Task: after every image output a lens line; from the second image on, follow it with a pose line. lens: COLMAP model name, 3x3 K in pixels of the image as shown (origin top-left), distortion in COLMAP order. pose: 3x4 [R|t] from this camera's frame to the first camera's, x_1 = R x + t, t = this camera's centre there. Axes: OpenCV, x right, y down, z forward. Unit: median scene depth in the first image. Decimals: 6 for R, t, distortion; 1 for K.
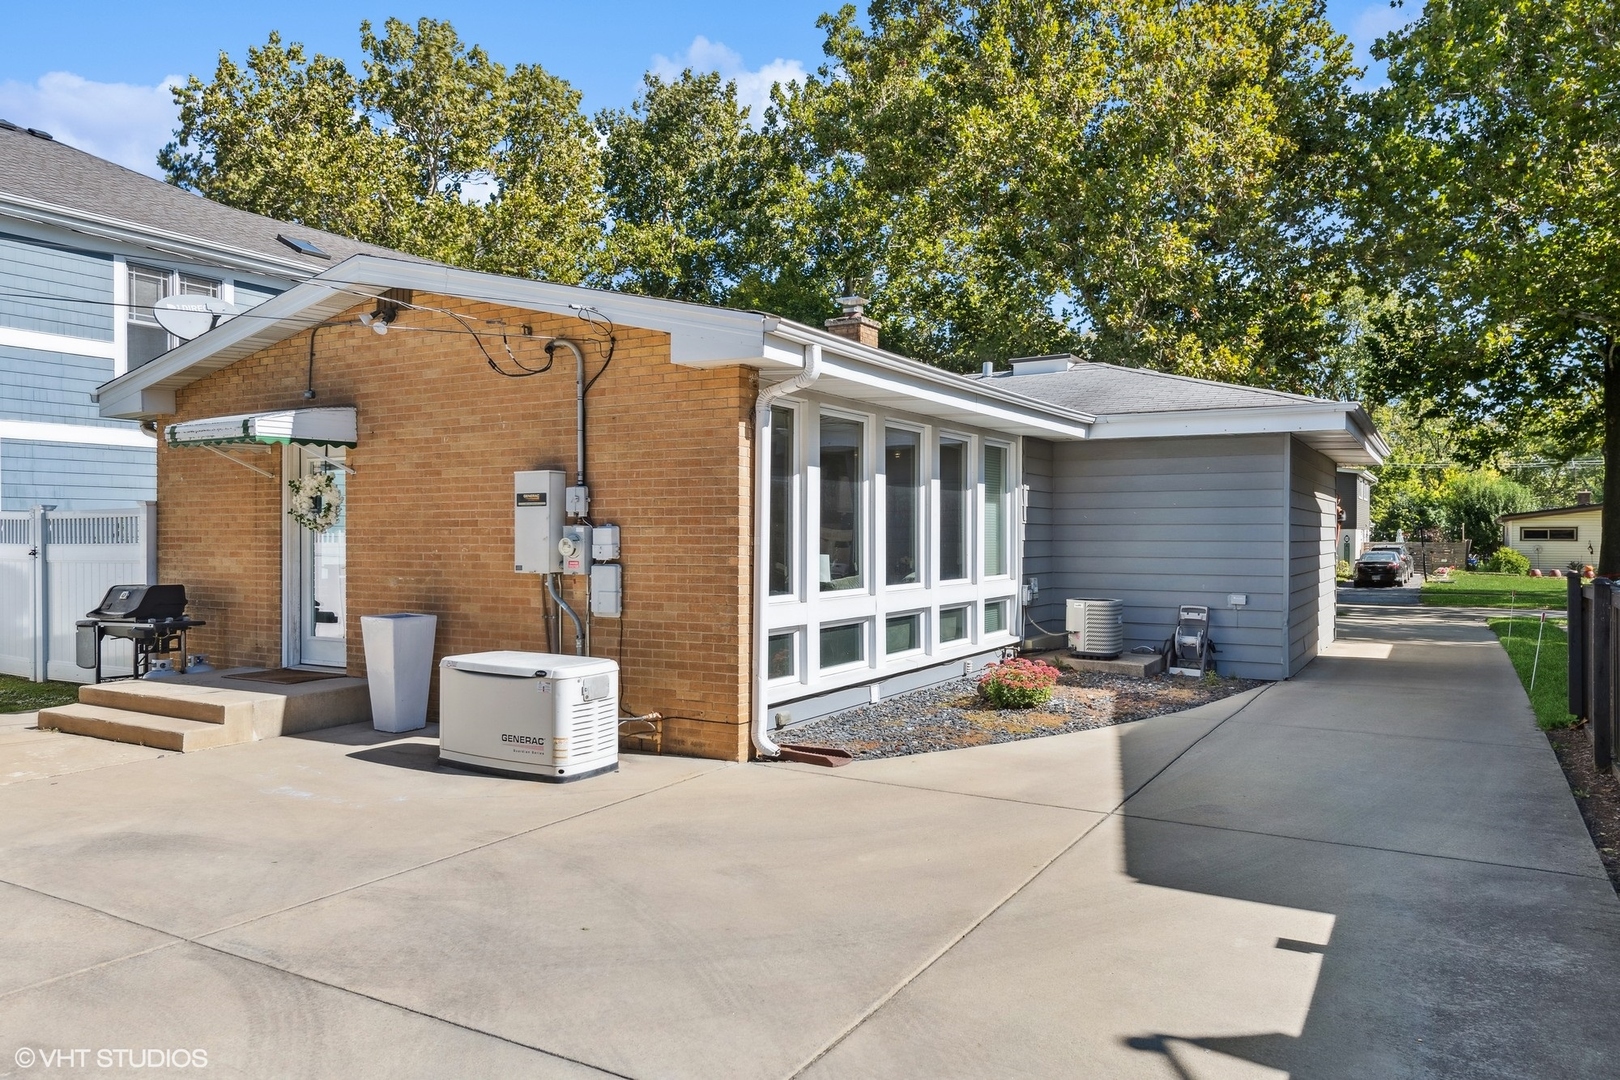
lens RADIAL K [[1123.9, 0, 810.6], [0, 1123.9, 534.7], [0, 0, 1]] dist [0.002589, -0.000289]
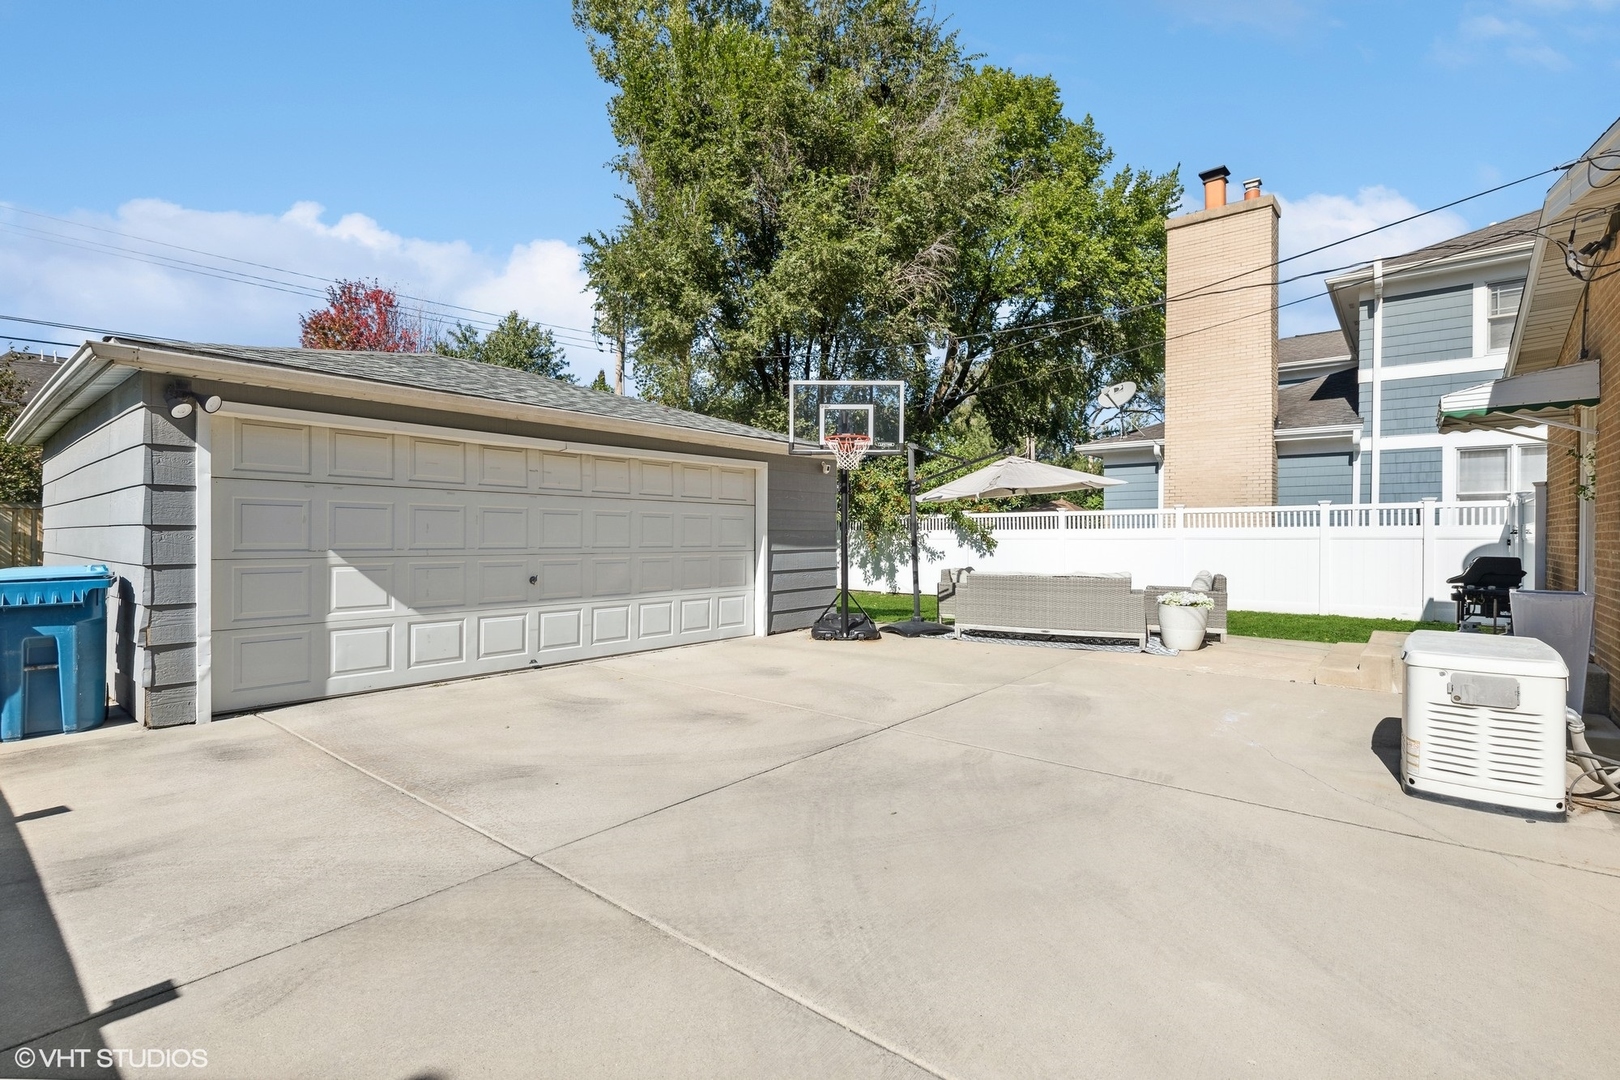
lens RADIAL K [[734.7, 0, 814.1], [0, 734.7, 540.1], [0, 0, 1]] dist [0.004209, 0.000423]
pose [[-0.164421, 0.006862, -0.986366, 0.569458], [-0.006091, 0.999950, 0.007972, 0.059579], [0.986372, 0.007319, -0.164371, 1.042610]]
